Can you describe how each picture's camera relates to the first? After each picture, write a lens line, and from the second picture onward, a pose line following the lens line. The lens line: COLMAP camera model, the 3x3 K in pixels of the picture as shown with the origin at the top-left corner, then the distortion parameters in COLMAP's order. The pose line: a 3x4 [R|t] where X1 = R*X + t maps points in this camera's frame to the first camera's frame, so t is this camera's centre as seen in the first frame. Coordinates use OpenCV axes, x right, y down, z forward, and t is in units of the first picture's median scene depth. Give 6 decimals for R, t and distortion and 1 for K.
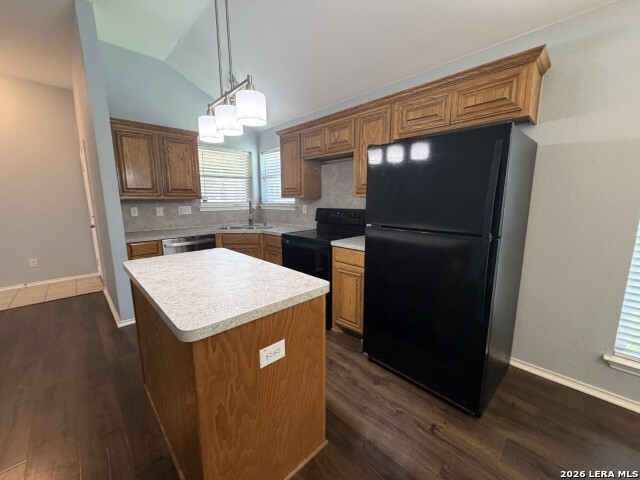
lens RADIAL K [[257.7, 0, 320.0], [0, 257.7, 240.0], [0, 0, 1]] dist [0.000279, 0.000026]
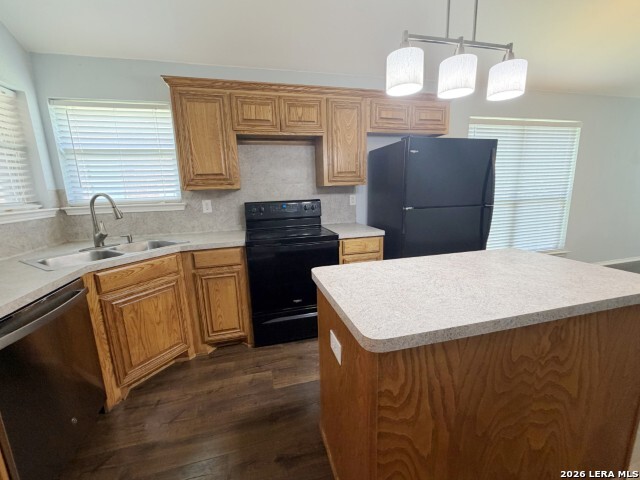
lens RADIAL K [[260.9, 0, 320.0], [0, 260.9, 240.0], [0, 0, 1]] dist [0.002018, 0.000370]
pose [[0.500411, -0.170660, 0.848801, -0.612791], [0.167012, 0.980994, 0.098777, -0.060839], [-0.849527, 0.092331, 0.519403, 0.470106]]
